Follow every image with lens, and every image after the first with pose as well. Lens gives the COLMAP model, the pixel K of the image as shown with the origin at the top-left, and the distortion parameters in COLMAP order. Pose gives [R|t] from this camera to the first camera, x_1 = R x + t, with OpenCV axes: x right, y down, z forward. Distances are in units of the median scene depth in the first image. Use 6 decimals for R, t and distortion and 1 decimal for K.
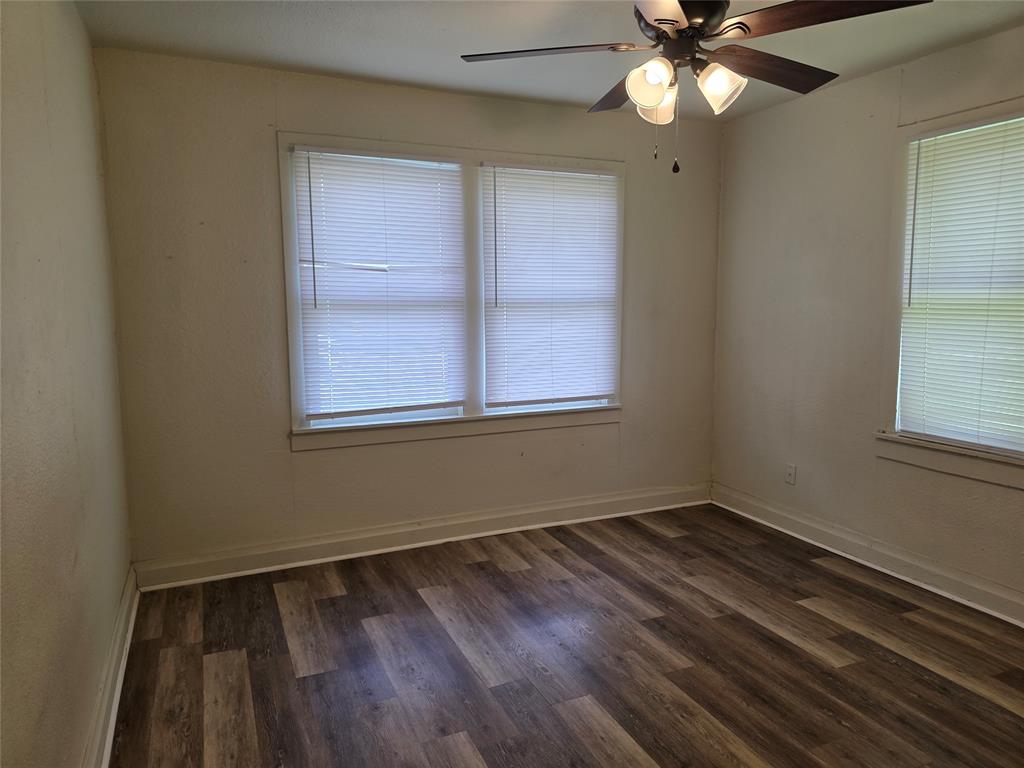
lens RADIAL K [[689.1, 0, 505.1], [0, 689.1, 389.8], [0, 0, 1]] dist [0.036399, -0.014543]
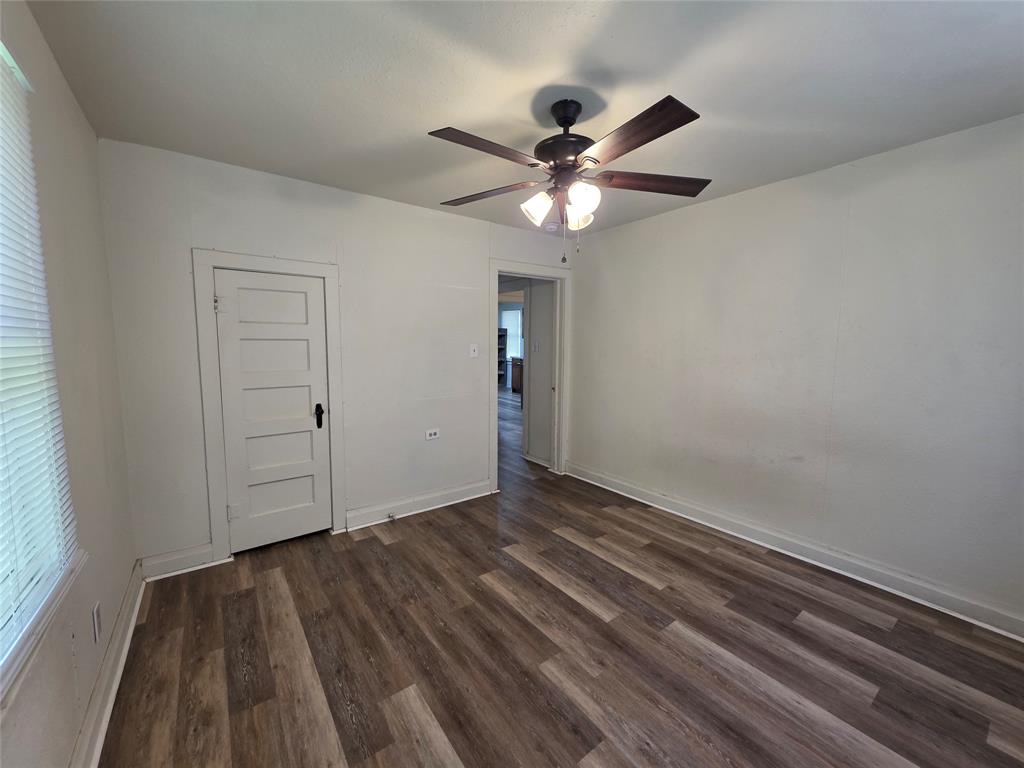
lens RADIAL K [[408.0, 0, 512.2], [0, 408.0, 380.1], [0, 0, 1]] dist [0.003655, 0.001029]
pose [[-0.972779, 0.017914, -0.231040, 0.489701], [-0.037277, 0.971927, 0.232312, -0.230672], [0.228715, 0.234601, -0.944803, 1.607023]]
